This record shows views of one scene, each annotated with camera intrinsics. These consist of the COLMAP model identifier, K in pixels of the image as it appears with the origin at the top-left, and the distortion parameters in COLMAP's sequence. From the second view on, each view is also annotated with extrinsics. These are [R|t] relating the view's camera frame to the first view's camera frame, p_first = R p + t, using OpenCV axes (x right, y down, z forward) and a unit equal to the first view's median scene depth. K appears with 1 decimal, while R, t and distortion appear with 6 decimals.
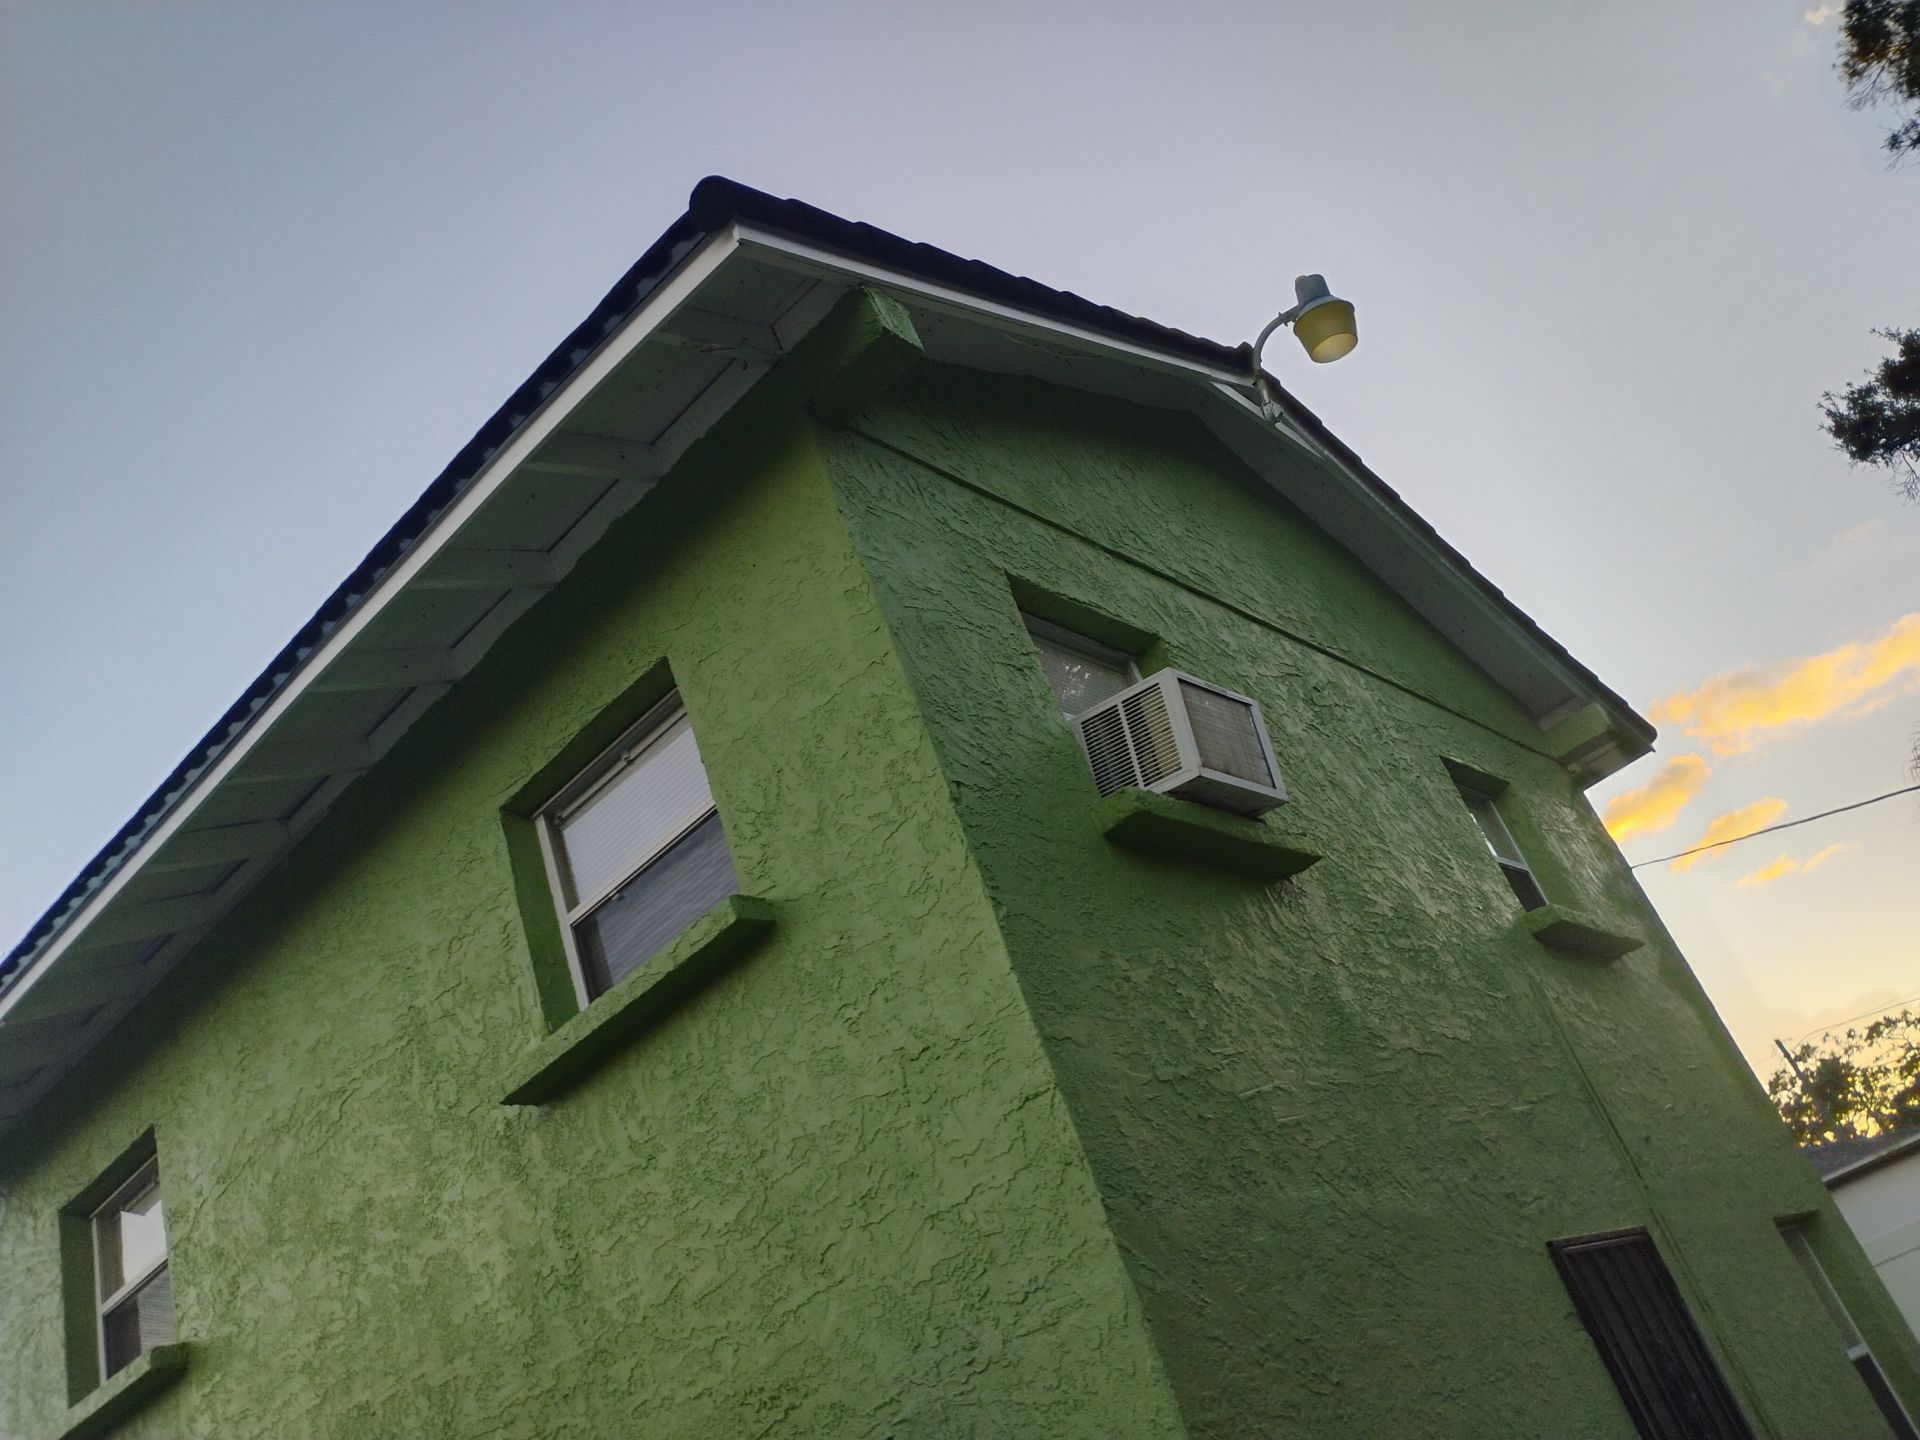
lens RADIAL K [[1607.0, 0, 960.0], [0, 1607.0, 720.0], [0, 0, 1]] dist [0.101661, -0.139000]
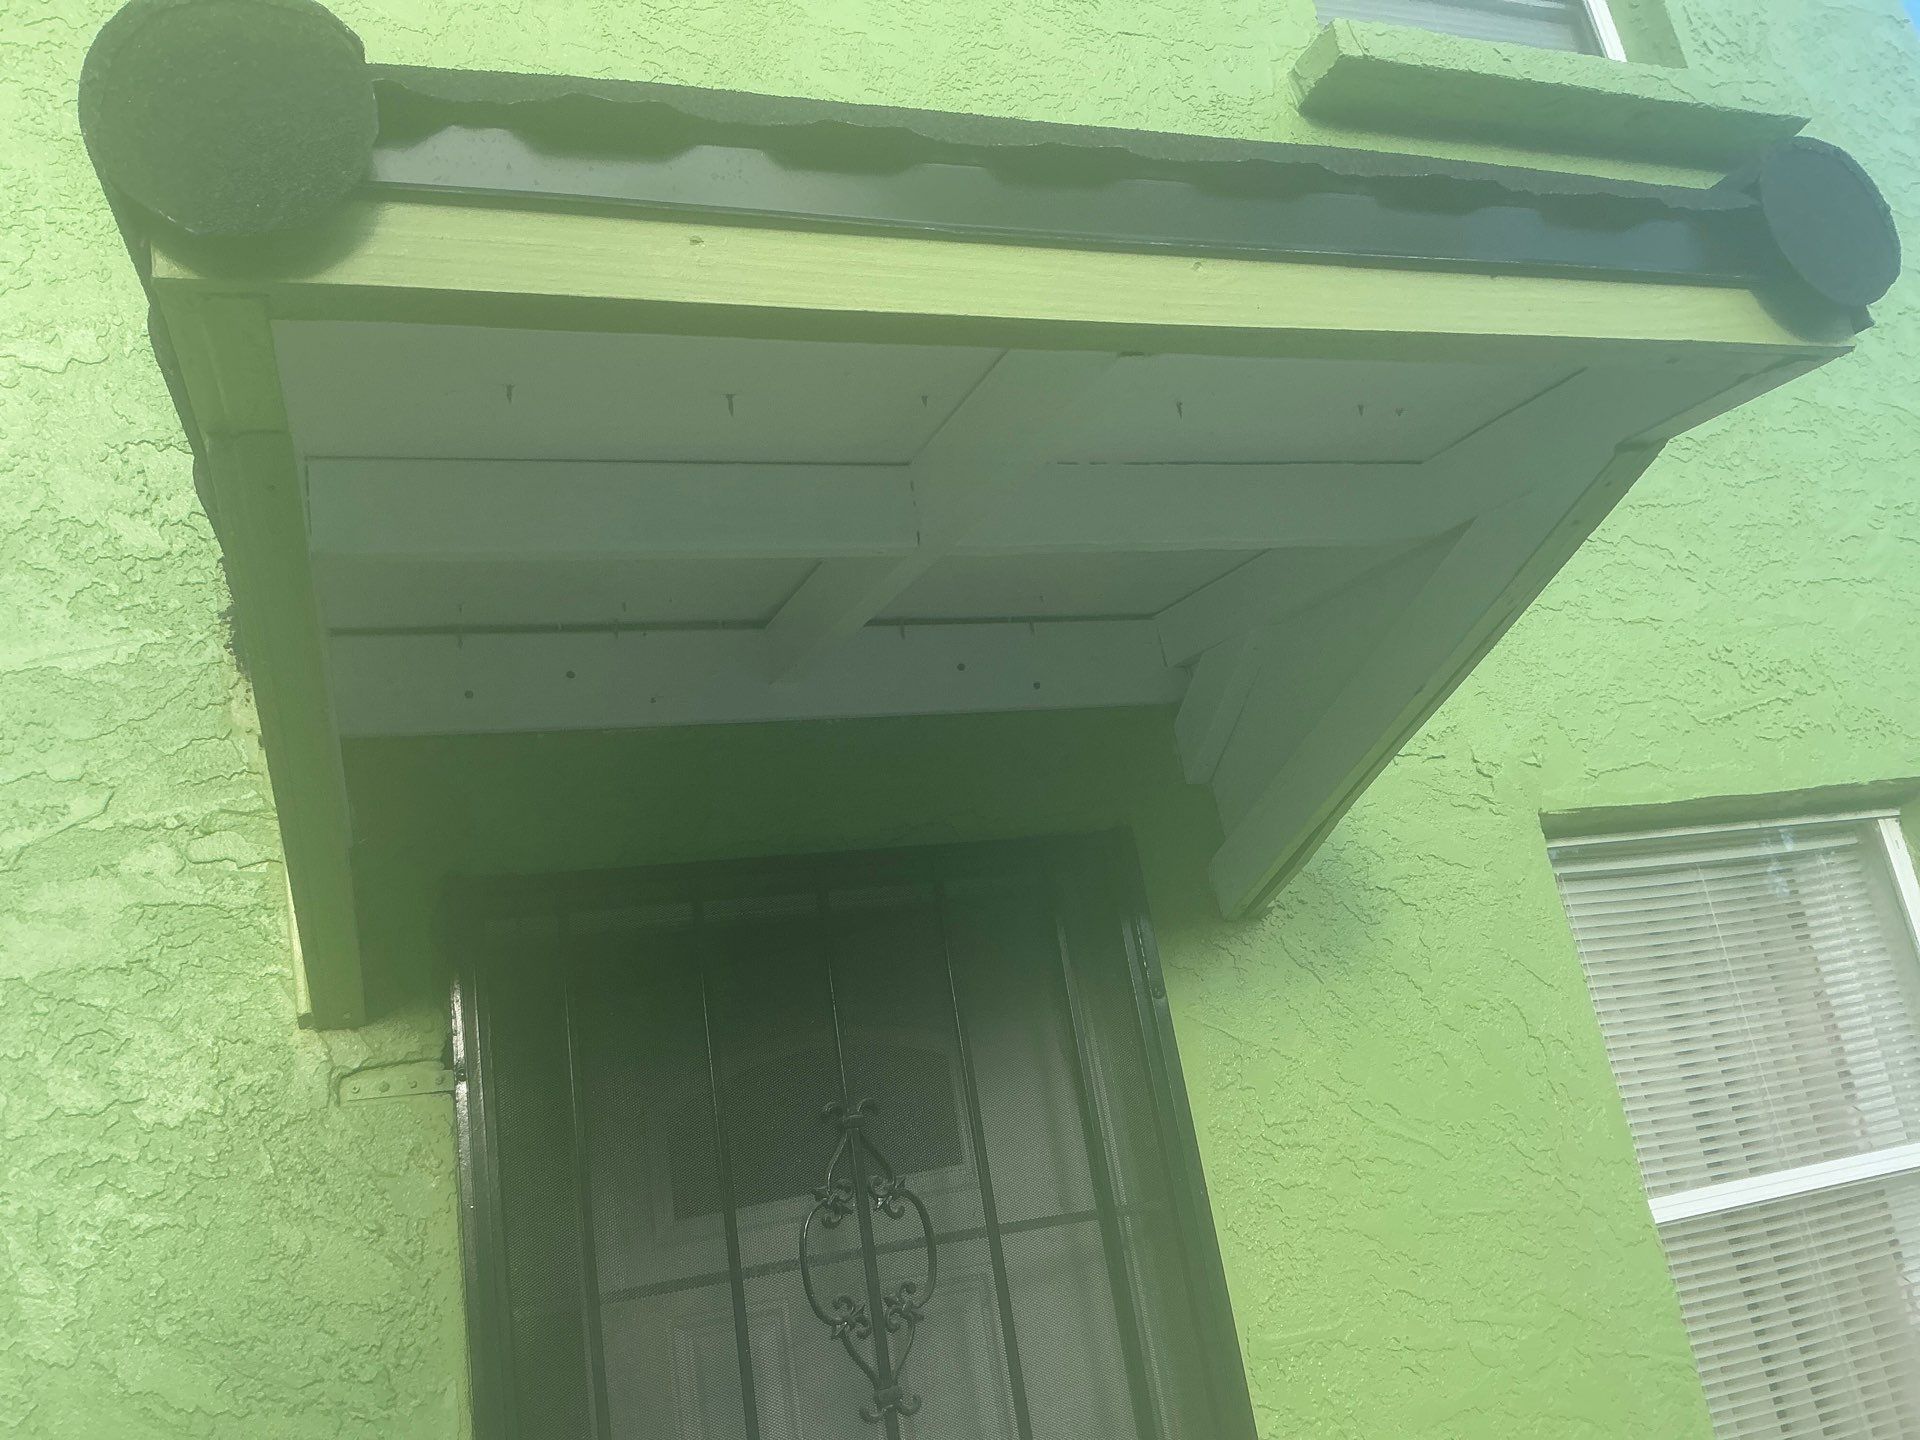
lens RADIAL K [[1612.0, 0, 958.4], [0, 1612.0, 706.1], [0, 0, 1]] dist [0.104614, -0.220066]
pose [[0.485413, 0.501077, 0.716447, -0.635485], [-0.431899, 0.849926, -0.301808, 0.651700], [-0.760156, -0.162931, 0.628980, 0.687008]]
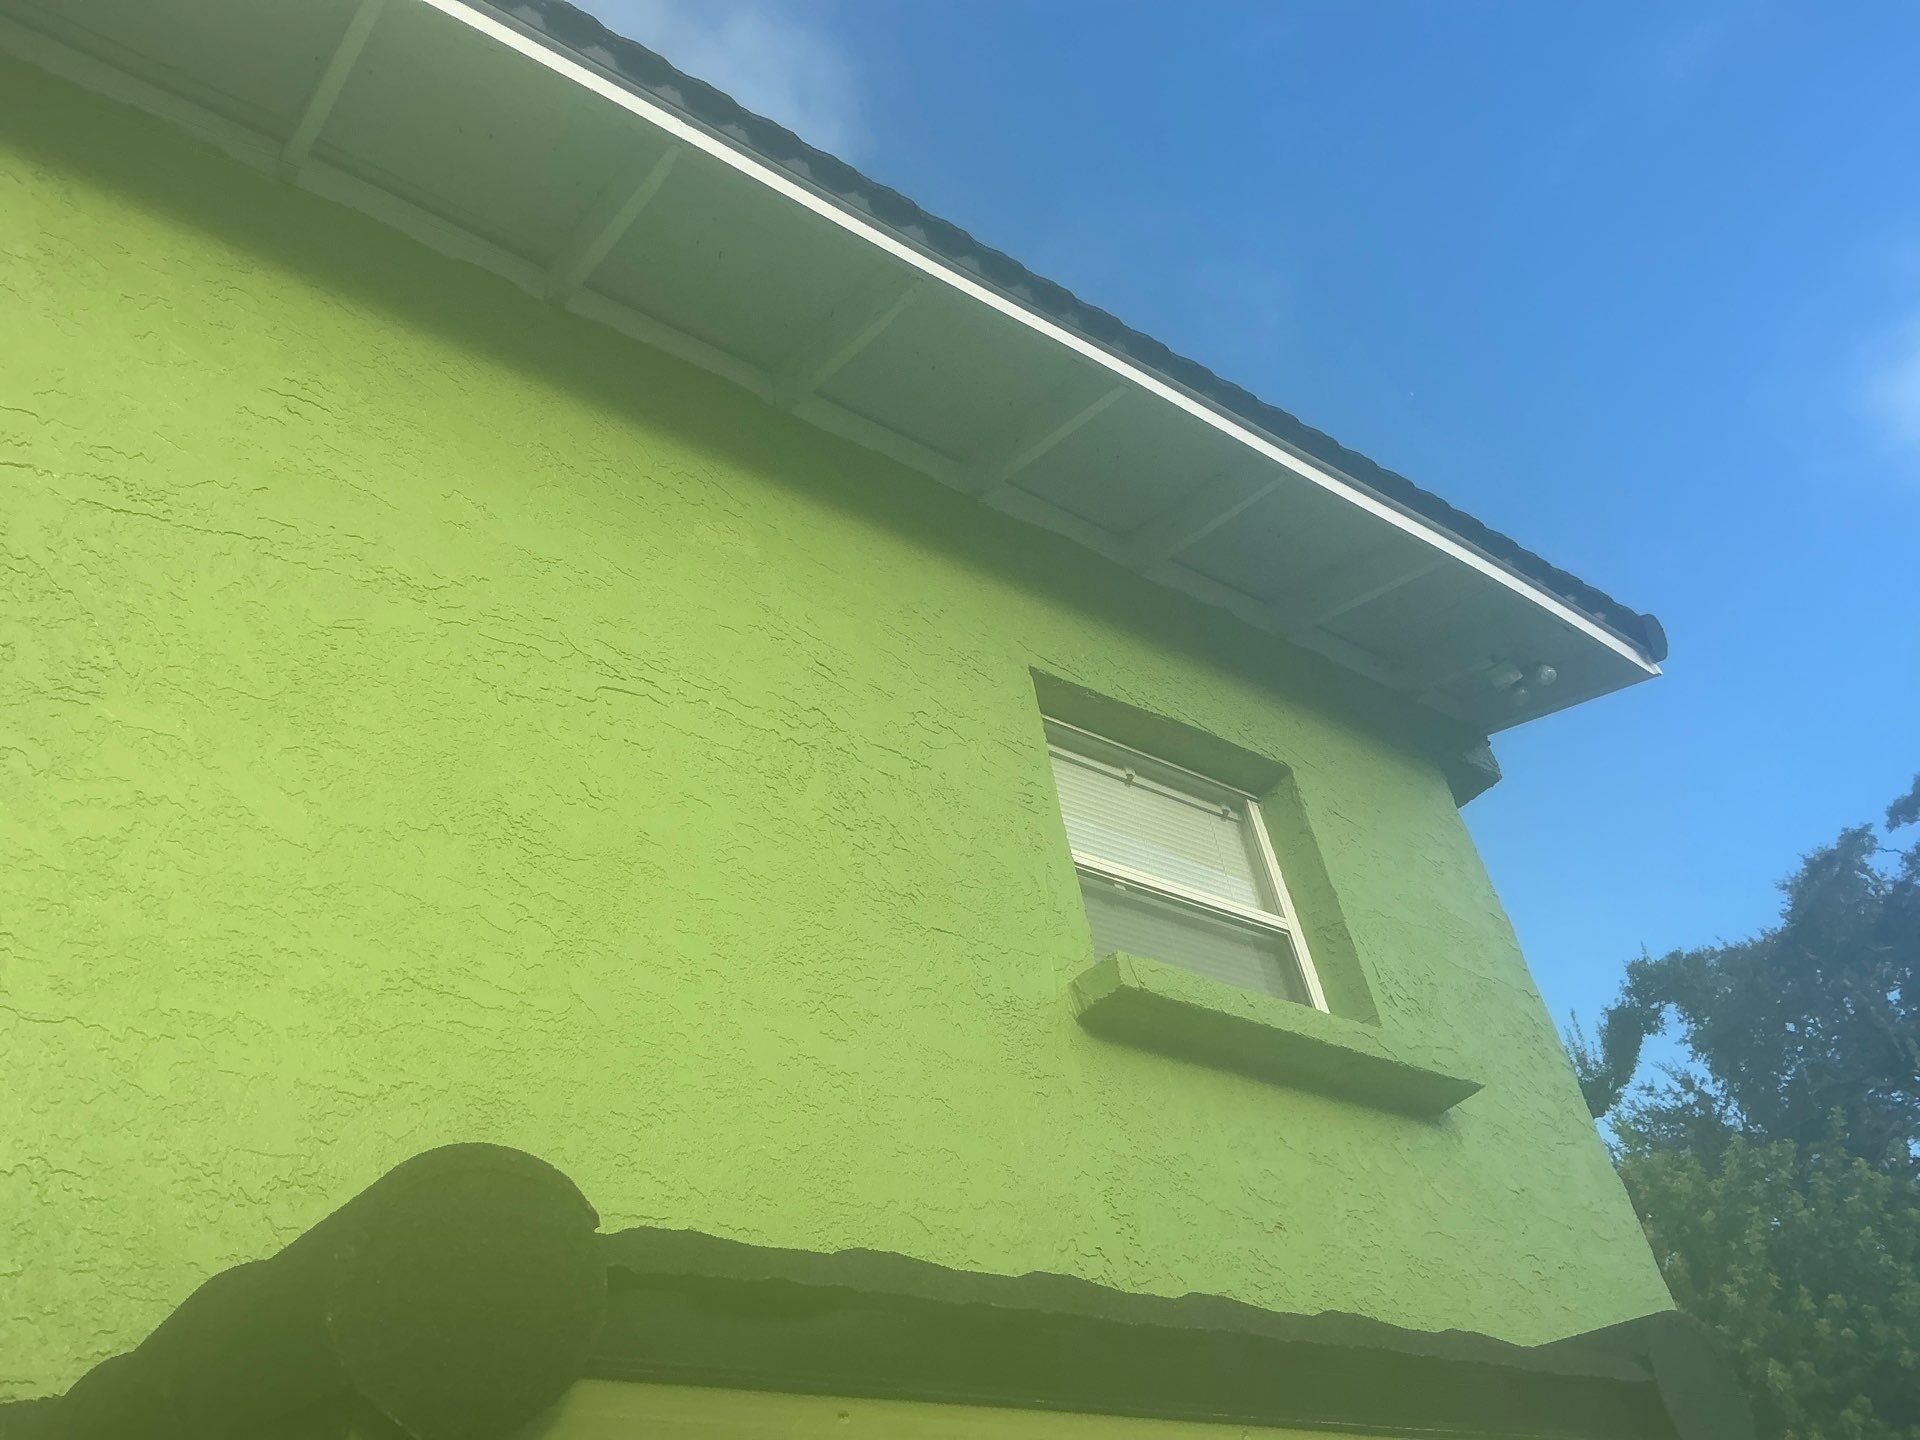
lens RADIAL K [[1607.0, 0, 960.0], [0, 1607.0, 720.0], [0, 0, 1]] dist [0.101661, -0.139000]
pose [[0.222789, 0.819608, 0.527834, -0.710139], [-0.421629, 0.569193, -0.705867, 0.643825], [-0.878973, -0.065290, 0.472380, 0.743963]]
